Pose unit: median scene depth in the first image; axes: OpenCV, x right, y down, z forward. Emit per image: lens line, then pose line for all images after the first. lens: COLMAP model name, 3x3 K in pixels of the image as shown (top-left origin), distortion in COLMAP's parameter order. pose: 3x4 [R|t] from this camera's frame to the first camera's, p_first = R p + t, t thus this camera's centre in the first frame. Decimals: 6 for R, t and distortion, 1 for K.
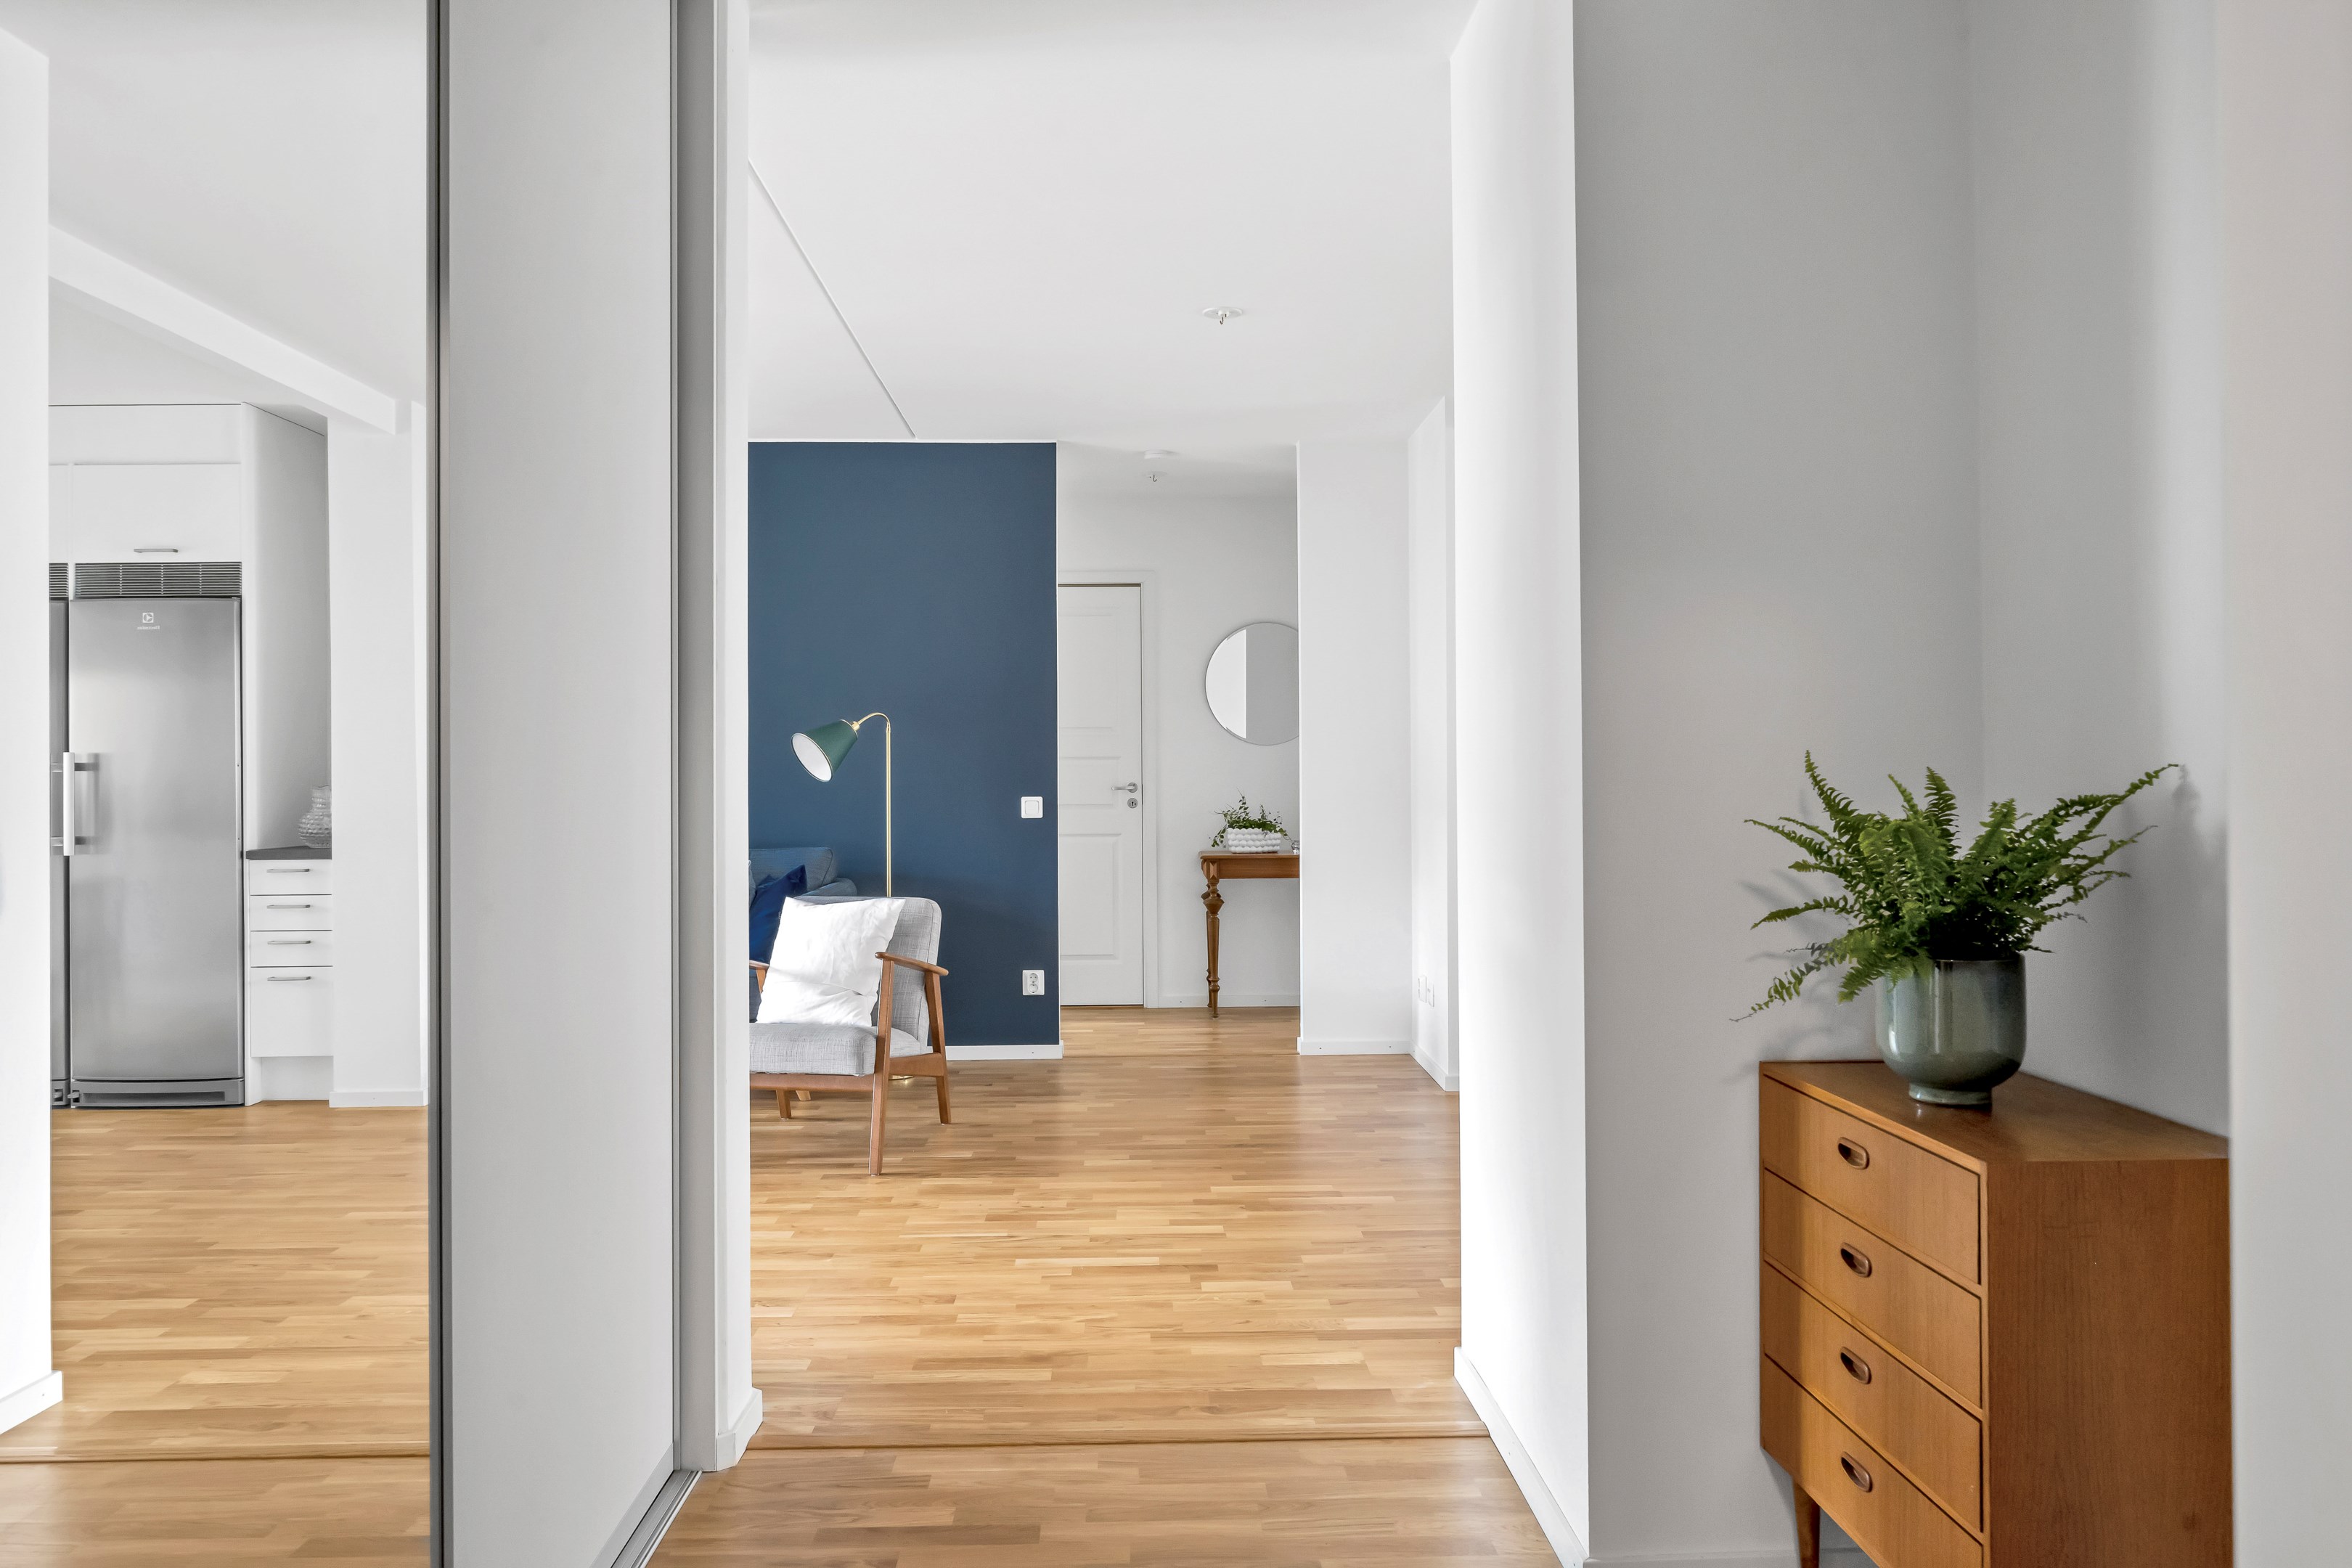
lens RADIAL K [[1663.4, 0, 1187.7], [0, 1663.4, 762.6], [0, 0, 1]] dist [0.001436, 0.004575]
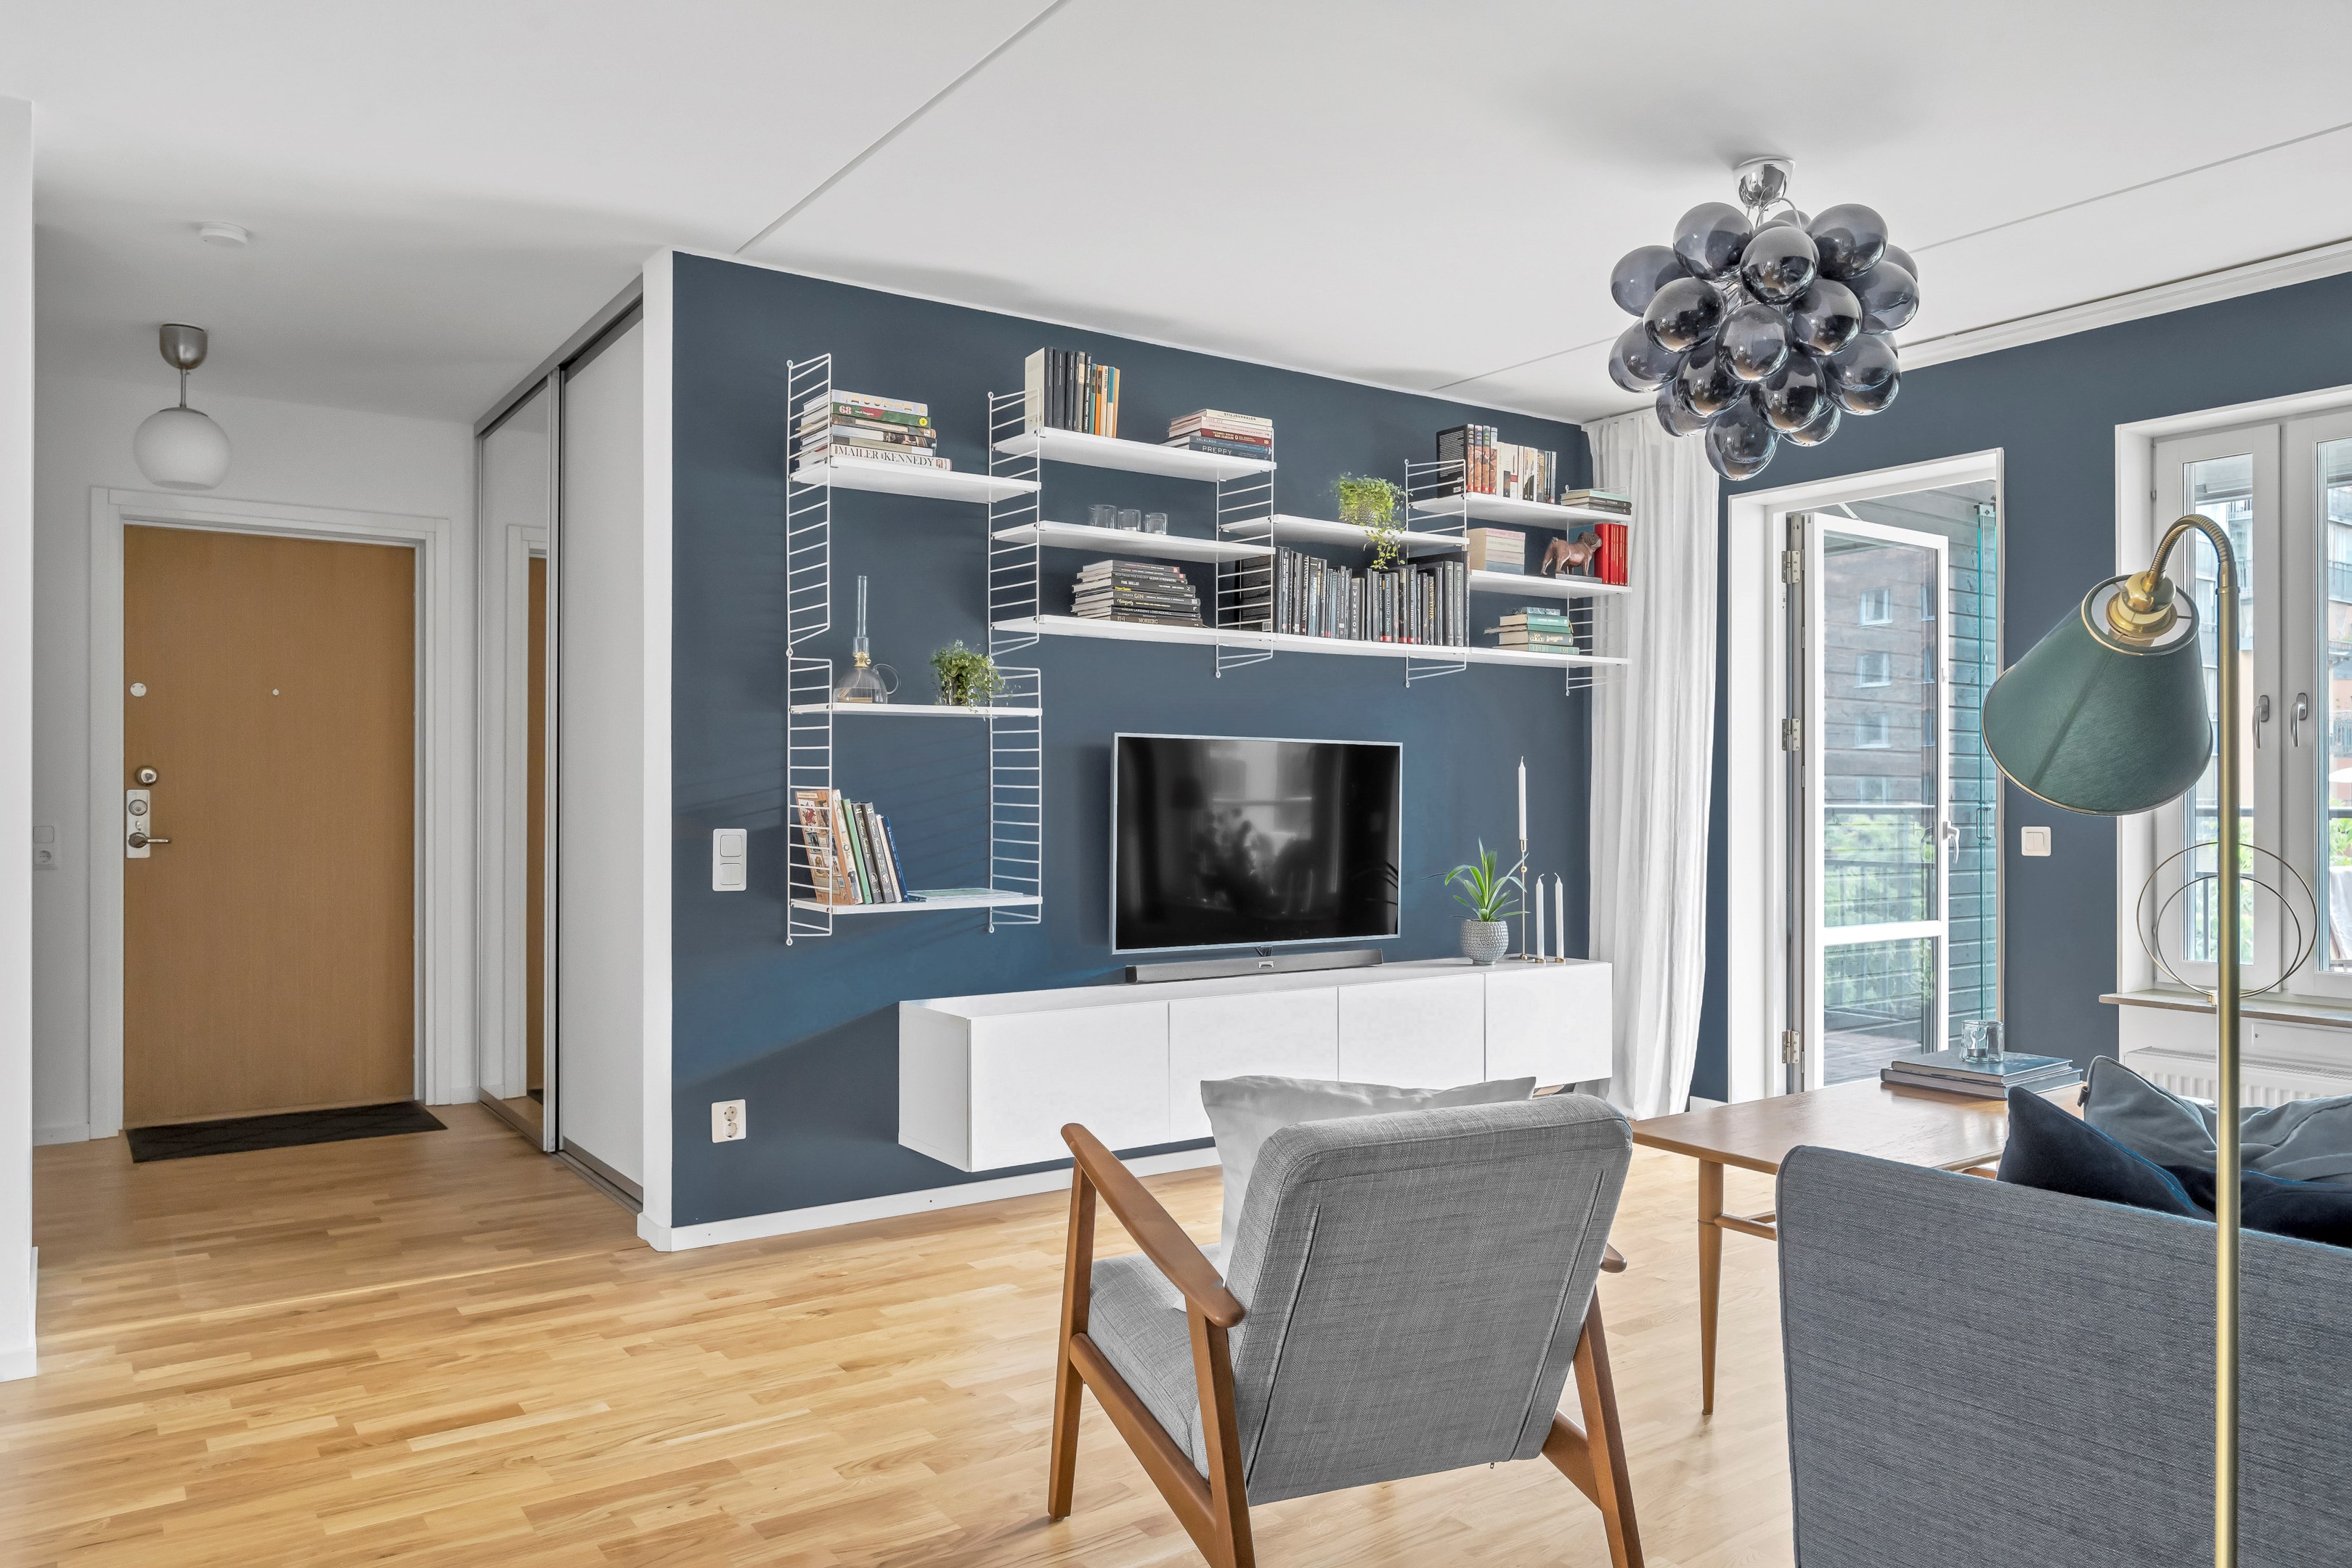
lens RADIAL K [[1590.7, 0, 1163.7], [0, 1590.7, 790.6], [0, 0, 1]] dist [-0.001357, 0.005792]
pose [[-0.841786, 0.003164, -0.539802, 0.052965], [0.008732, 0.999932, -0.007756, 0.009047], [0.539741, -0.011242, -0.841756, 1.142565]]
